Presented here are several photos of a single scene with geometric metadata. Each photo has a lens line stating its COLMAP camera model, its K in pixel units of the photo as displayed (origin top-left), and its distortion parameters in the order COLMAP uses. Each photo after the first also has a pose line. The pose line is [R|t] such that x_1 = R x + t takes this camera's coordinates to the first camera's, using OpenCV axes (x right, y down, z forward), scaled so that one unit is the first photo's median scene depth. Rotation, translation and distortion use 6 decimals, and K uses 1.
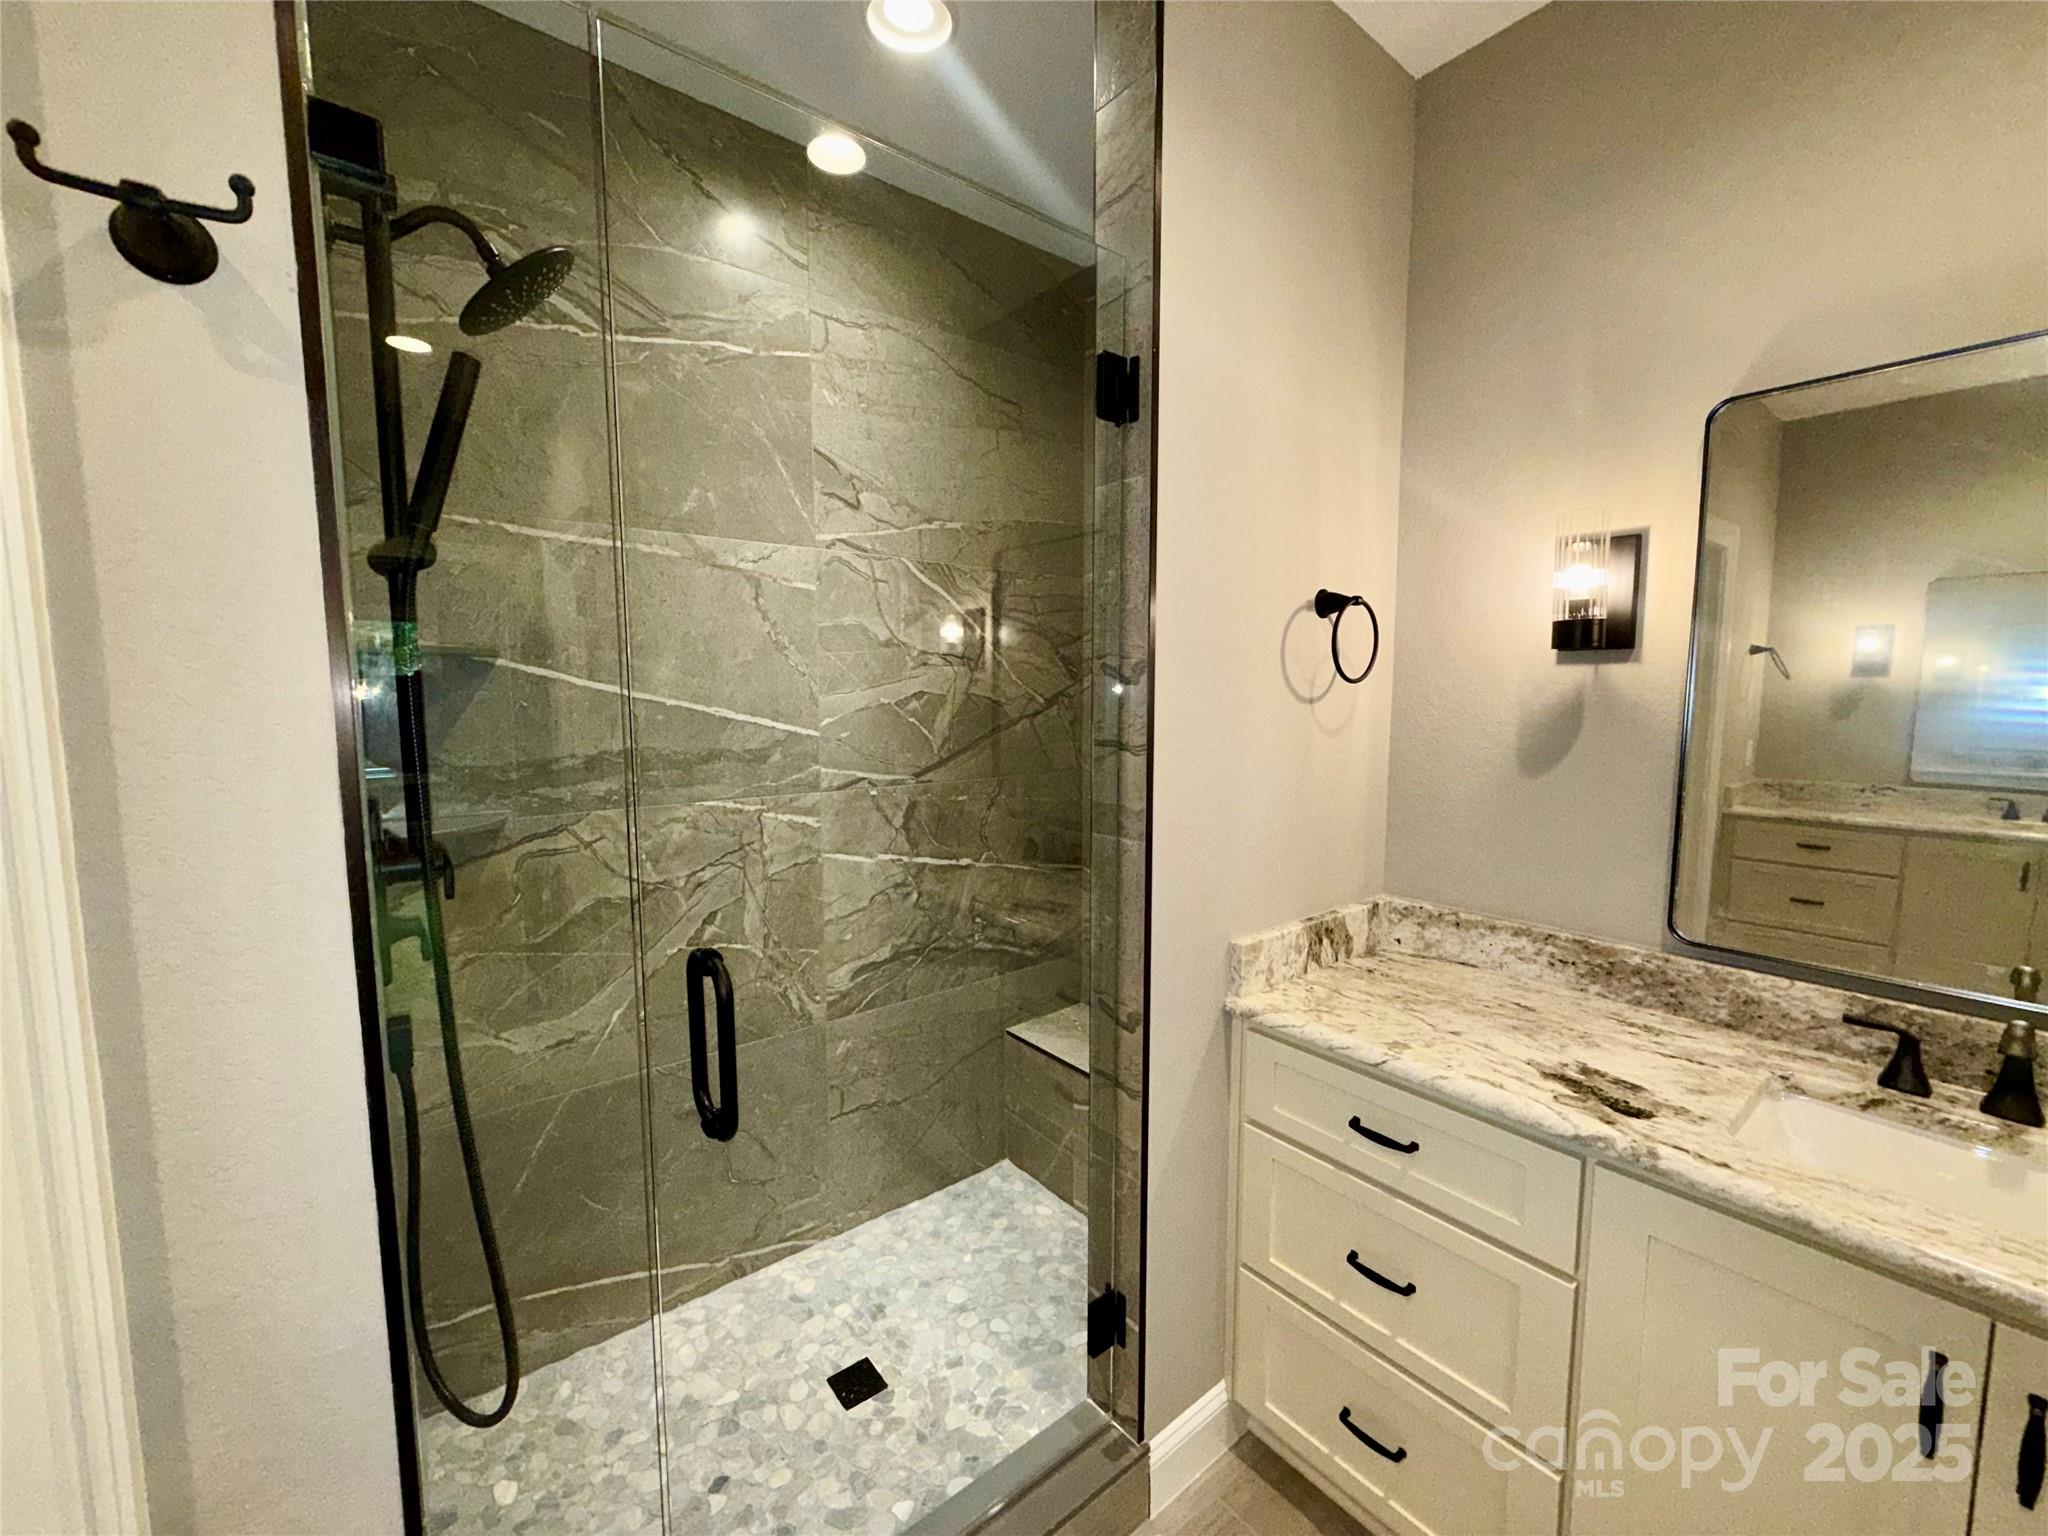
lens RADIAL K [[818.3, 0, 1024.0], [0, 818.3, 768.0], [0, 0, 1]] dist [-0.000529, 0.000174]
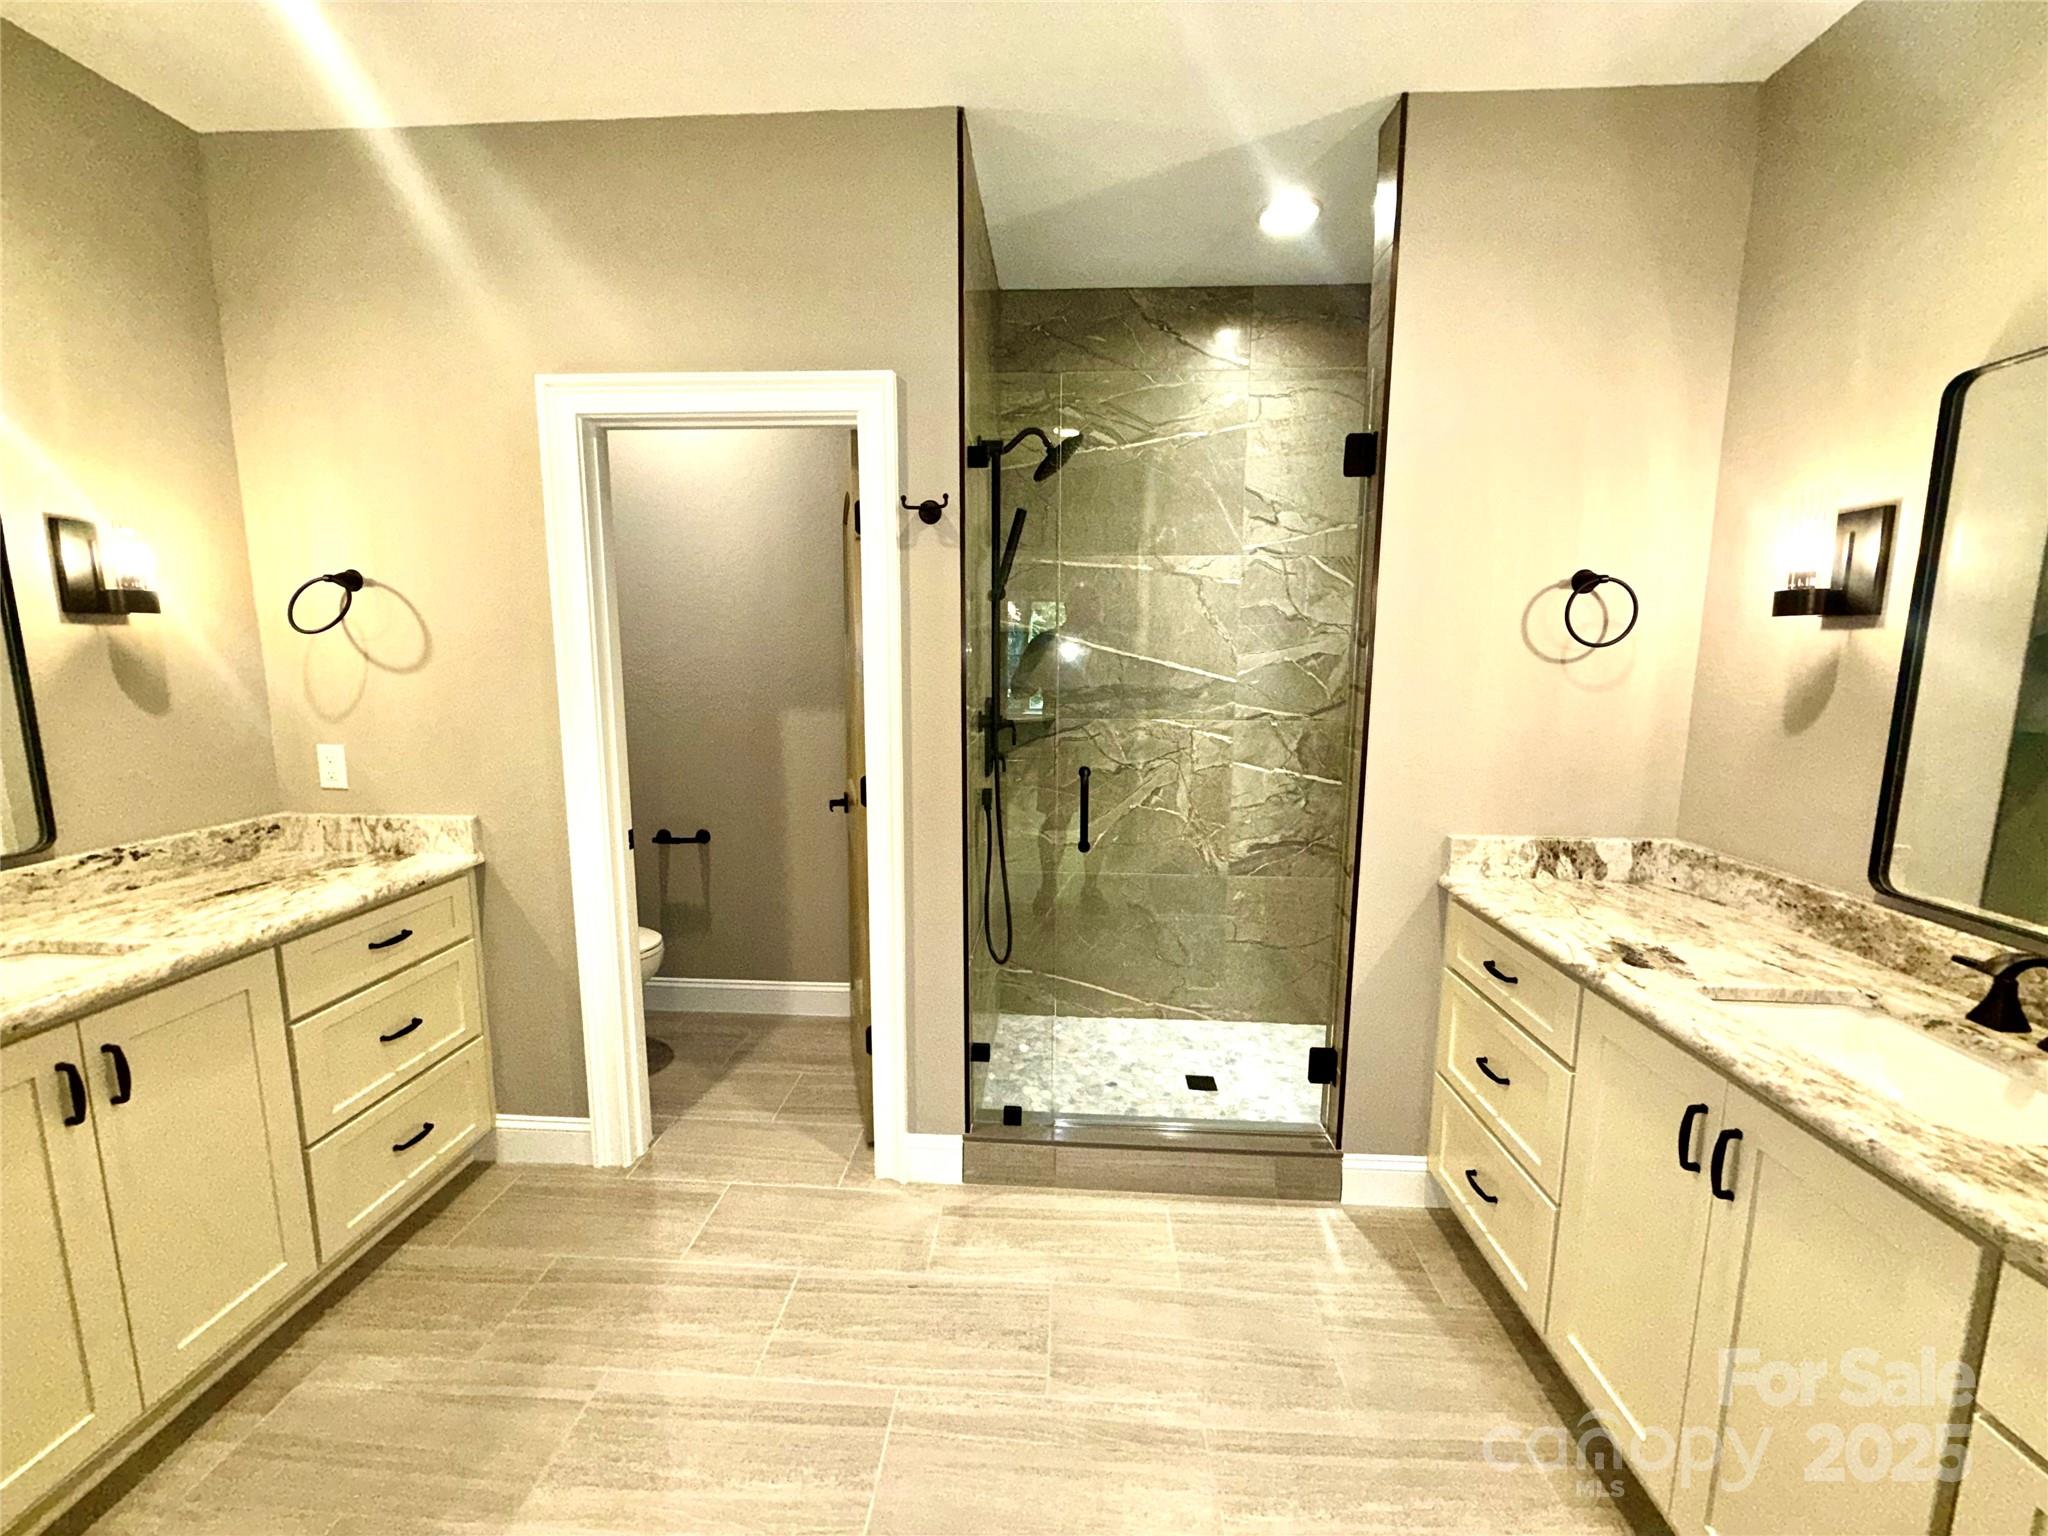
lens RADIAL K [[818.3, 0, 1024.0], [0, 818.3, 768.0], [0, 0, 1]] dist [-0.000529, 0.000174]
pose [[0.746845, 0.099017, -0.657585, 0.530635], [-0.070705, 0.995071, 0.069533, 0.046455], [0.661228, -0.005436, 0.750165, -0.434139]]
